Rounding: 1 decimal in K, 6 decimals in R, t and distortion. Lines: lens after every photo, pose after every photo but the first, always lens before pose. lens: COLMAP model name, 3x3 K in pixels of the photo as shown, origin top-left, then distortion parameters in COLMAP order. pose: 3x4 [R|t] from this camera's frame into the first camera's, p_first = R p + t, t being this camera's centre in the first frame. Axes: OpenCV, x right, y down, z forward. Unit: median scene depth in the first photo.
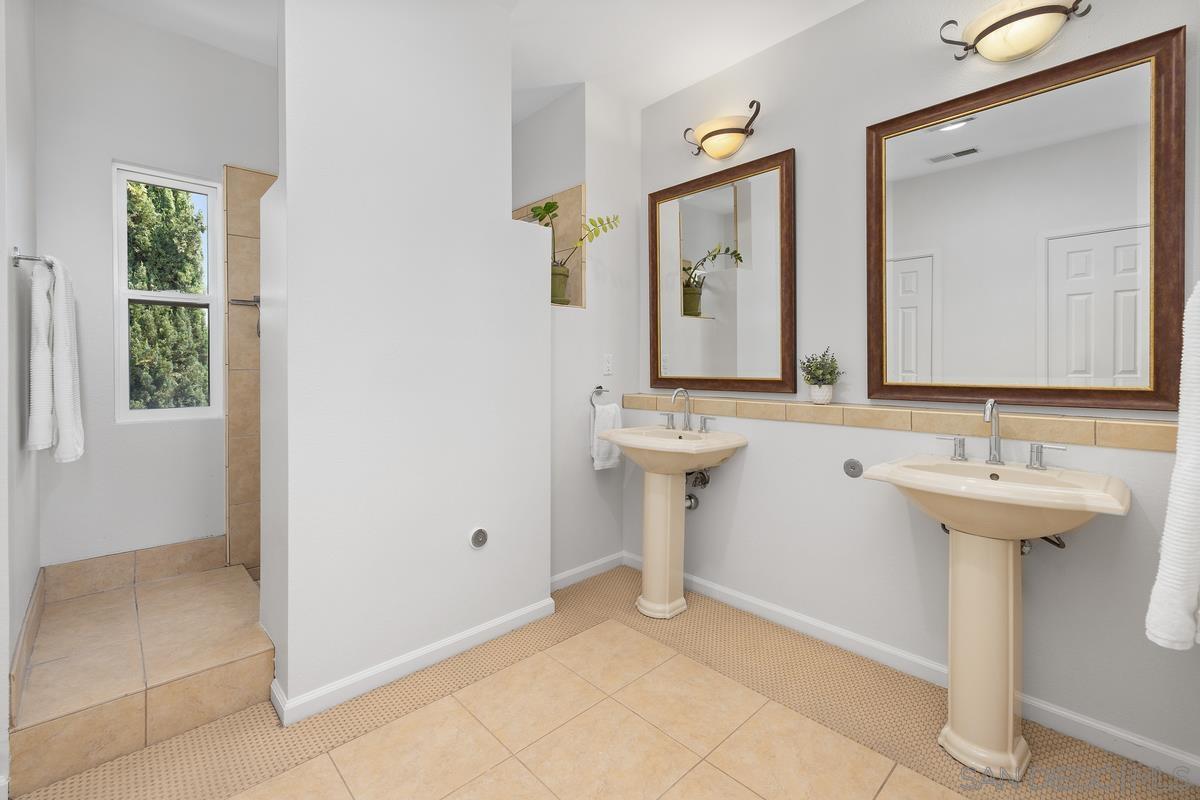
lens RADIAL K [[518.0, 0, 600.5], [0, 518.0, 364.5], [0, 0, 1]] dist [-0.000073, 0.000119]
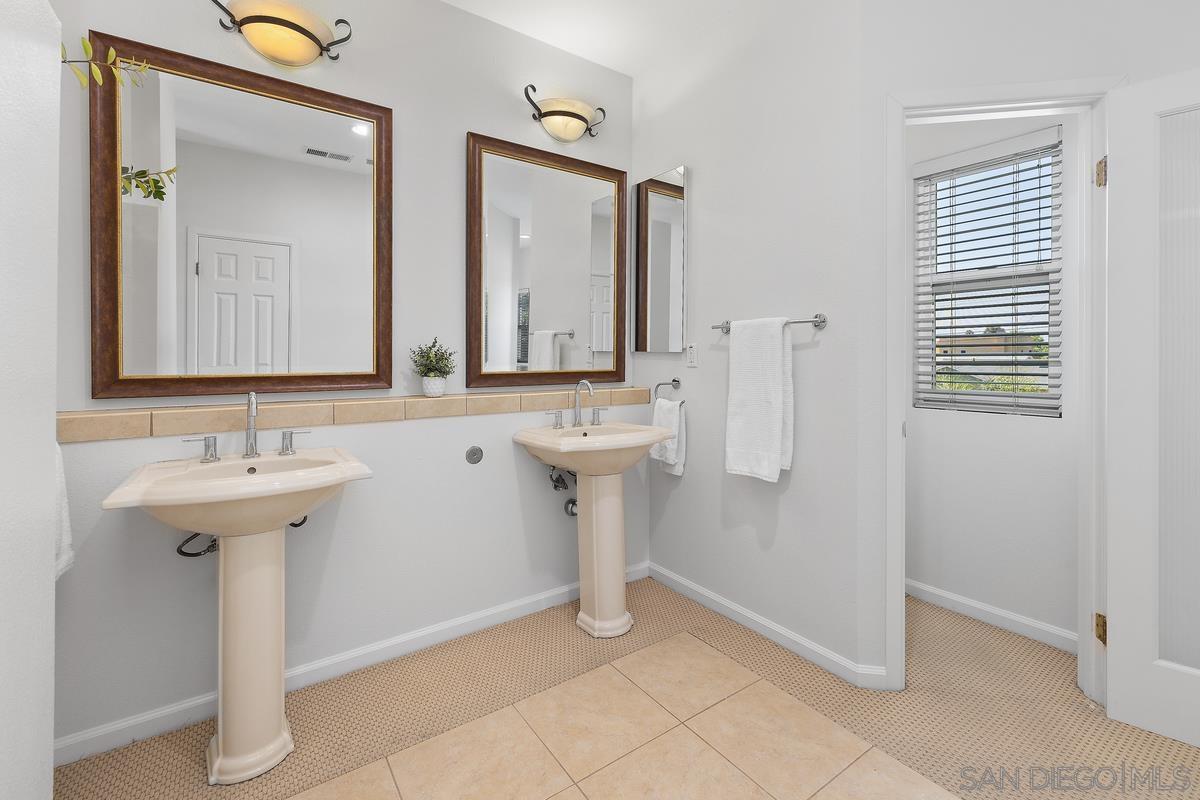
lens RADIAL K [[526.7, 0, 600.8], [0, 526.7, 358.1], [0, 0, 1]] dist [0.030021, -0.000037]
pose [[0.145506, 0.001686, 0.989356, -0.515227], [0.000422, 0.999998, -0.001766, 0.006018], [-0.989357, 0.000674, 0.145505, 0.569995]]
